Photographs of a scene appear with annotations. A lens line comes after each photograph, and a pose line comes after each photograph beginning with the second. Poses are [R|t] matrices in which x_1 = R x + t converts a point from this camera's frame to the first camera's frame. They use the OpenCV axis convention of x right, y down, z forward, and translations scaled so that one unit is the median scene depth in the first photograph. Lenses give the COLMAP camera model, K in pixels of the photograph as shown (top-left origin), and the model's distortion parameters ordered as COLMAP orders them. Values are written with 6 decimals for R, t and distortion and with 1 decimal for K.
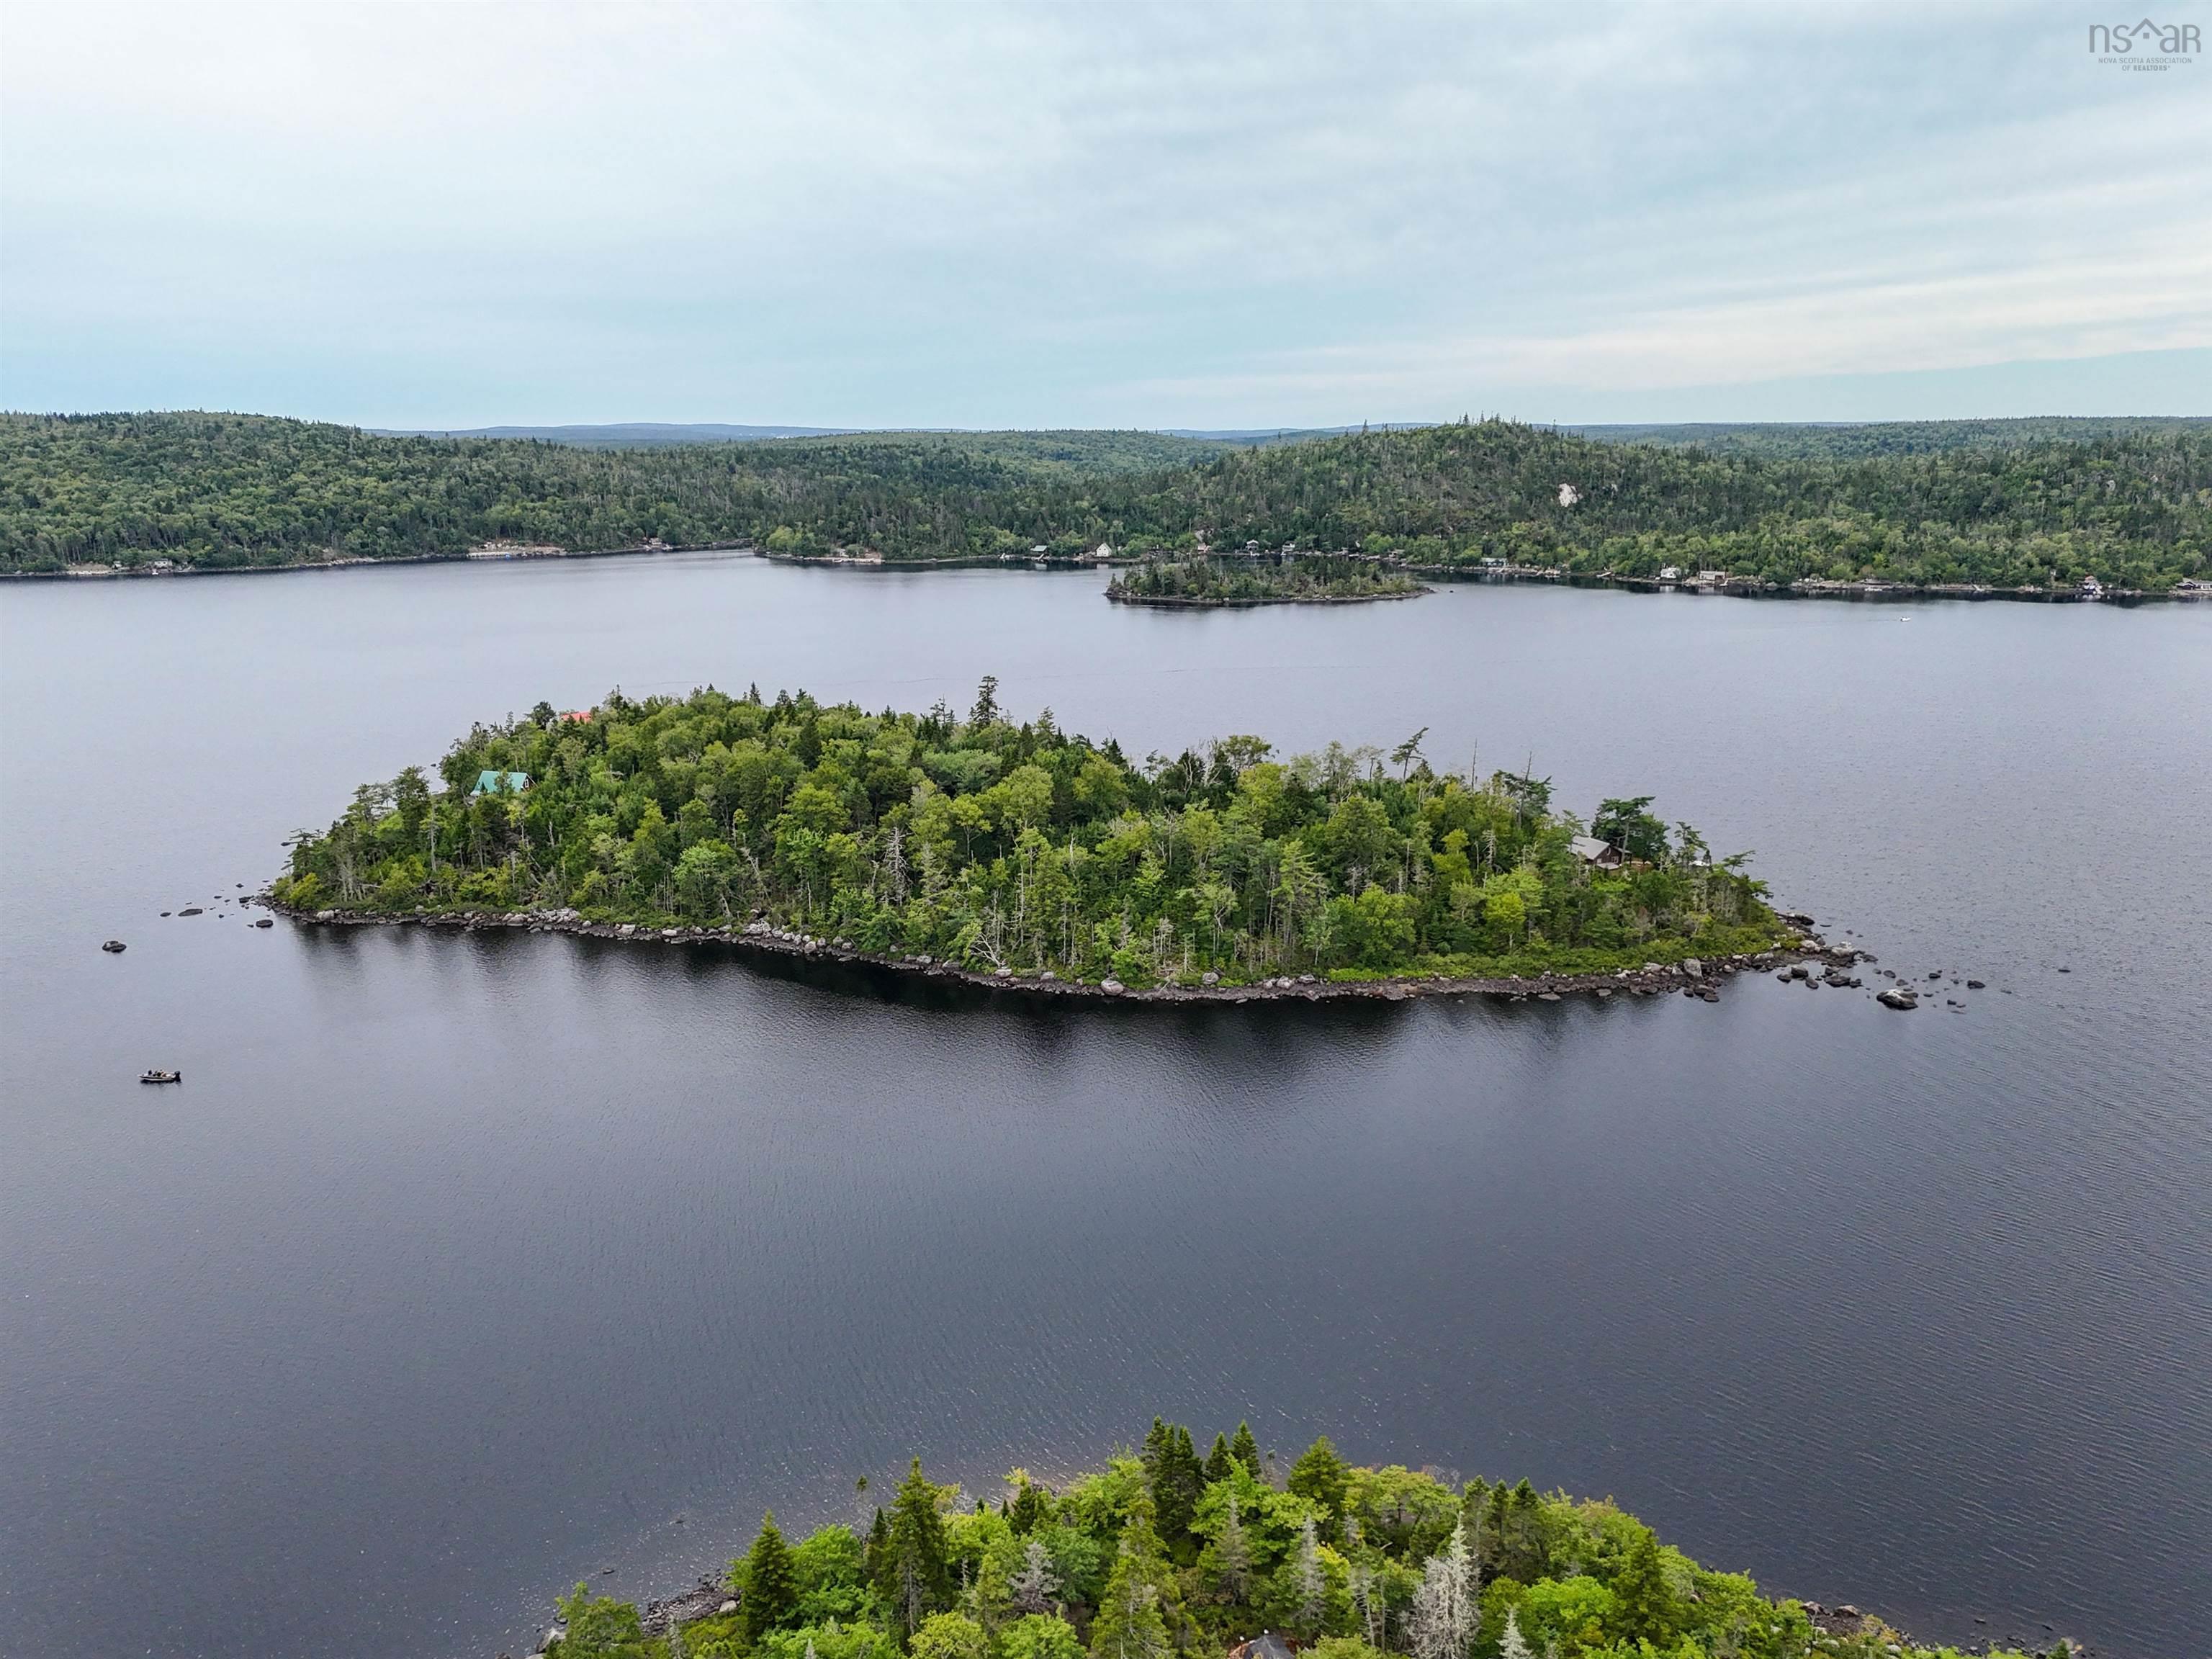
lens RADIAL K [[1645.2, 0, 1106.0], [0, 1645.2, 829.5], [0, 0, 1]] dist [0.087930, -0.083685]
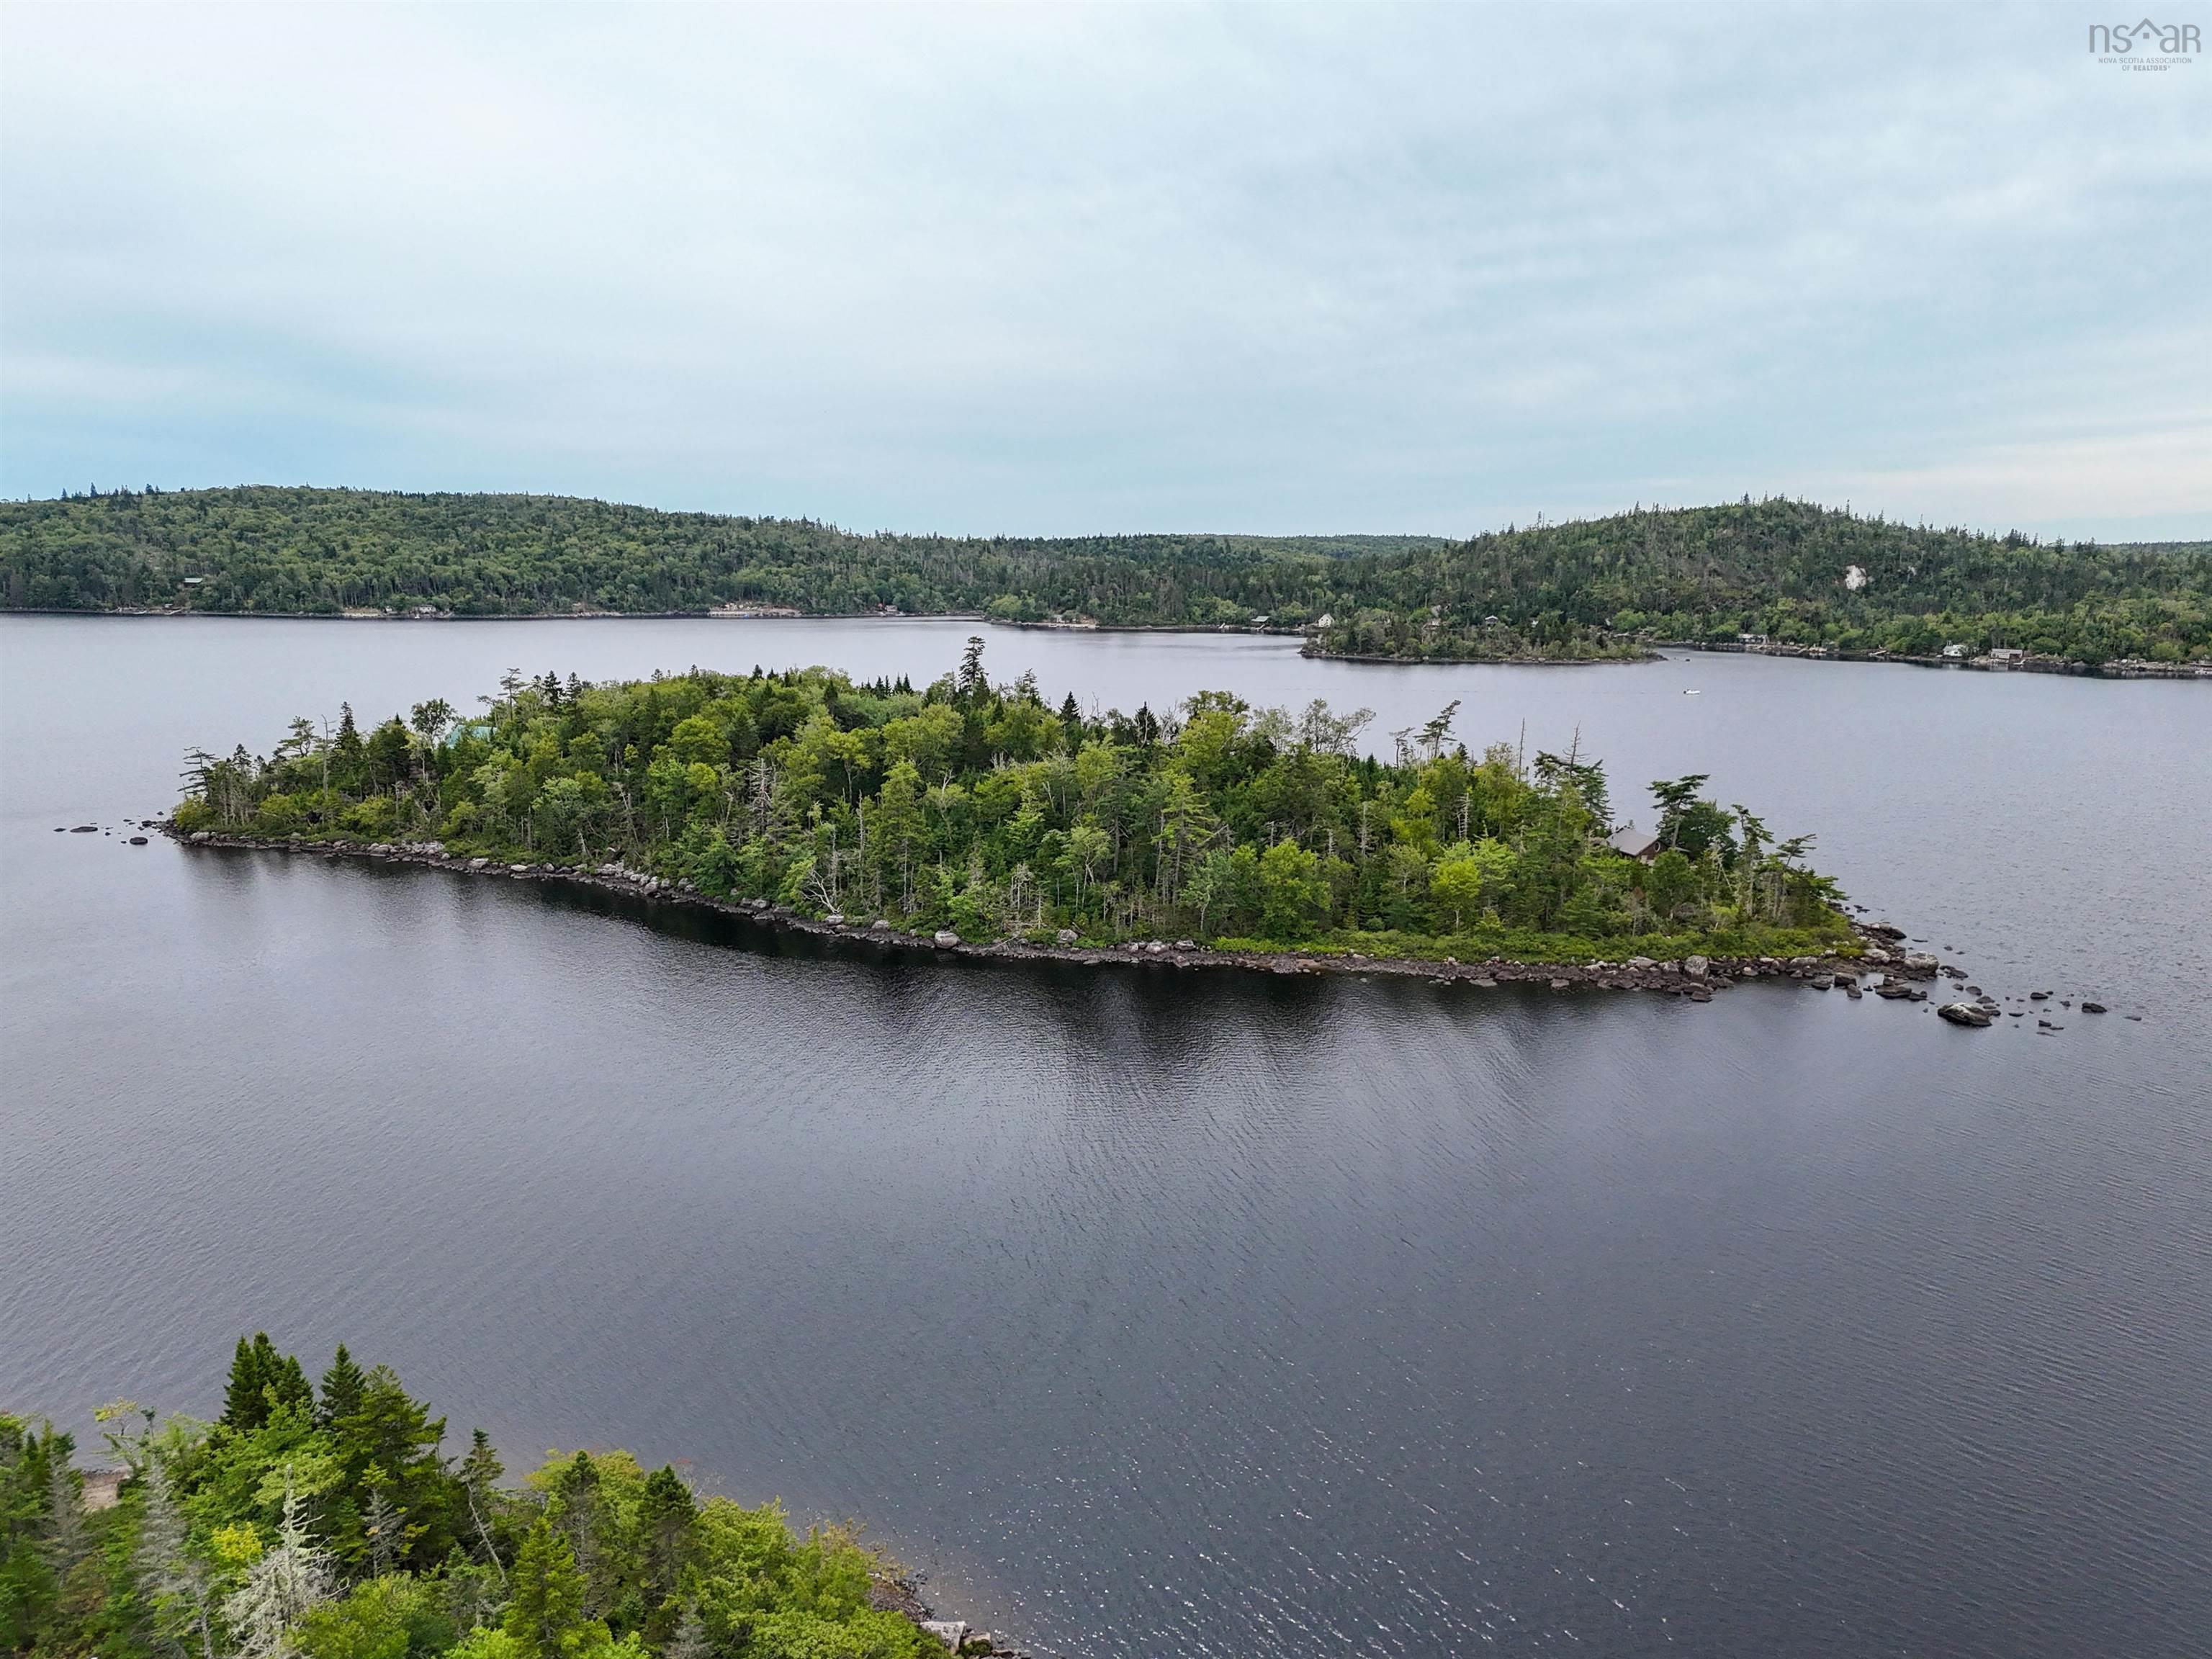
lens RADIAL K [[1644.8, 0, 1106.0], [0, 1644.8, 829.5], [0, 0, 1]] dist [0.087626, -0.096416]
pose [[0.981482, 0.046876, -0.185730, 0.069004], [-0.060085, 0.996000, -0.066141, 0.026835], [0.181886, 0.076075, 0.980372, 0.059503]]
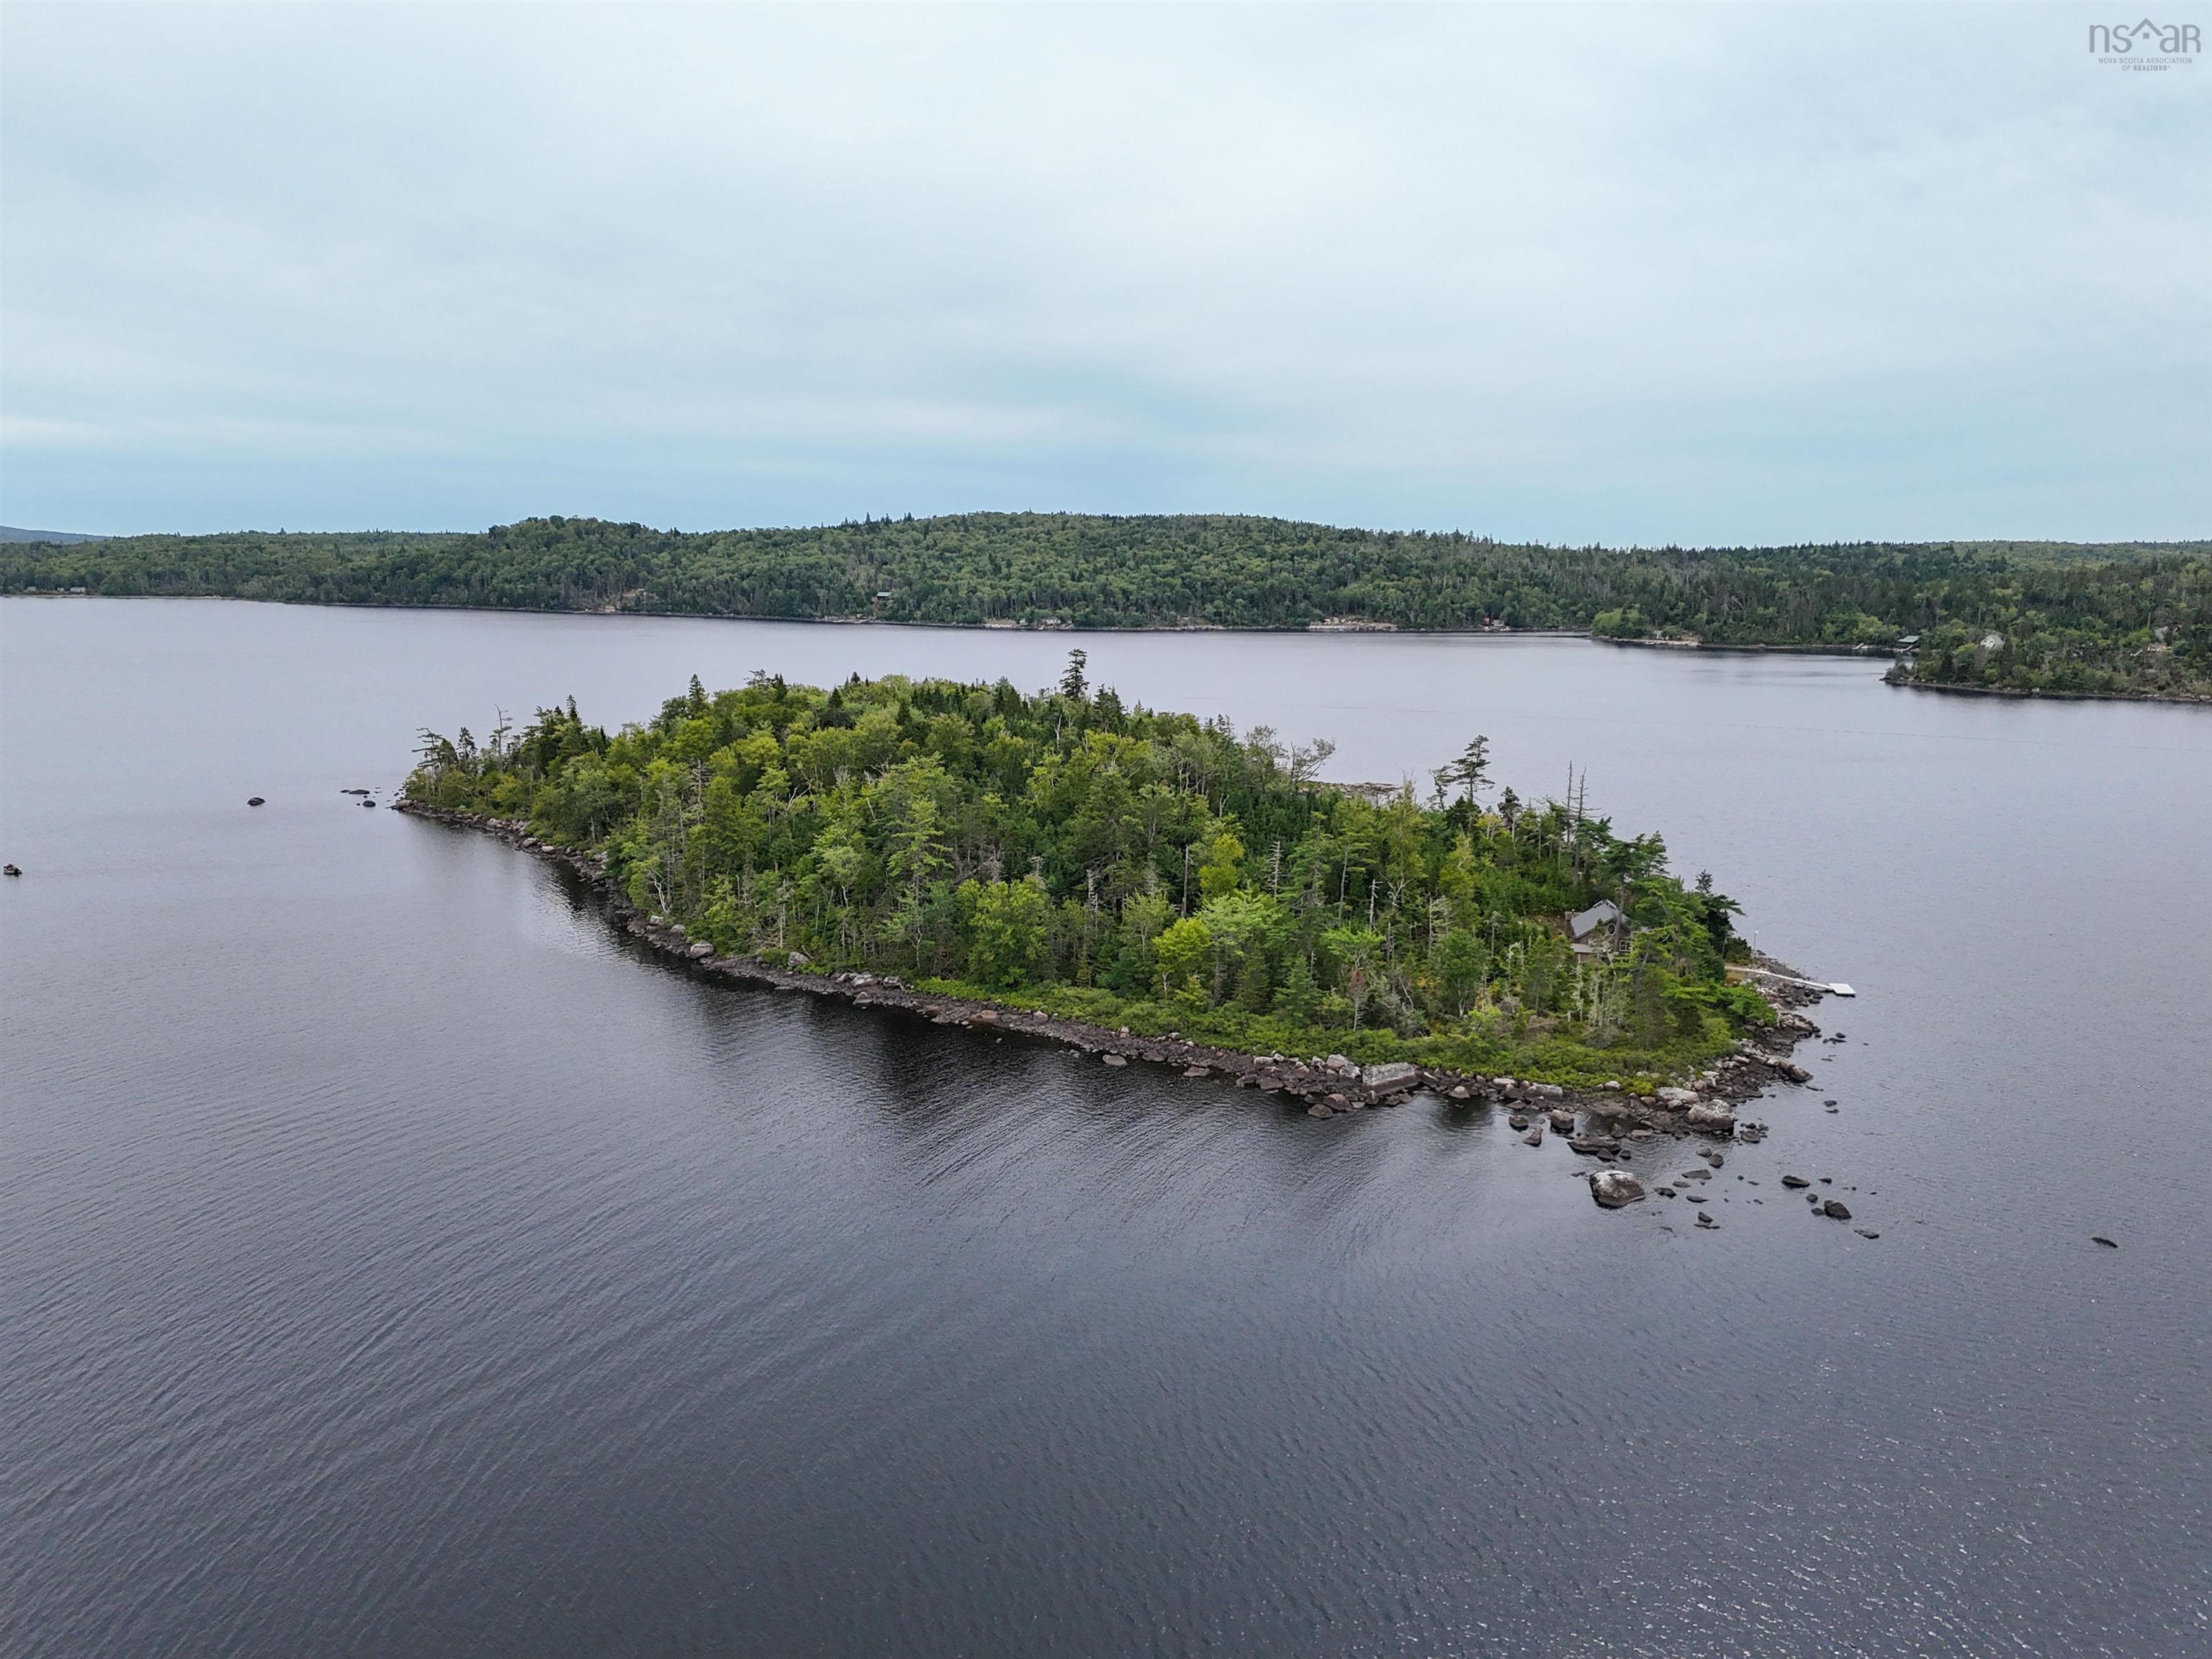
lens RADIAL K [[1638.7, 0, 1106.0], [0, 1638.7, 829.5], [0, 0, 1]] dist [0.095175, -0.106673]
pose [[0.790469, 0.110550, -0.602443, 0.191778], [-0.156262, 0.987428, -0.023838, 0.007518], [0.592234, 0.112982, 0.797806, 0.135685]]
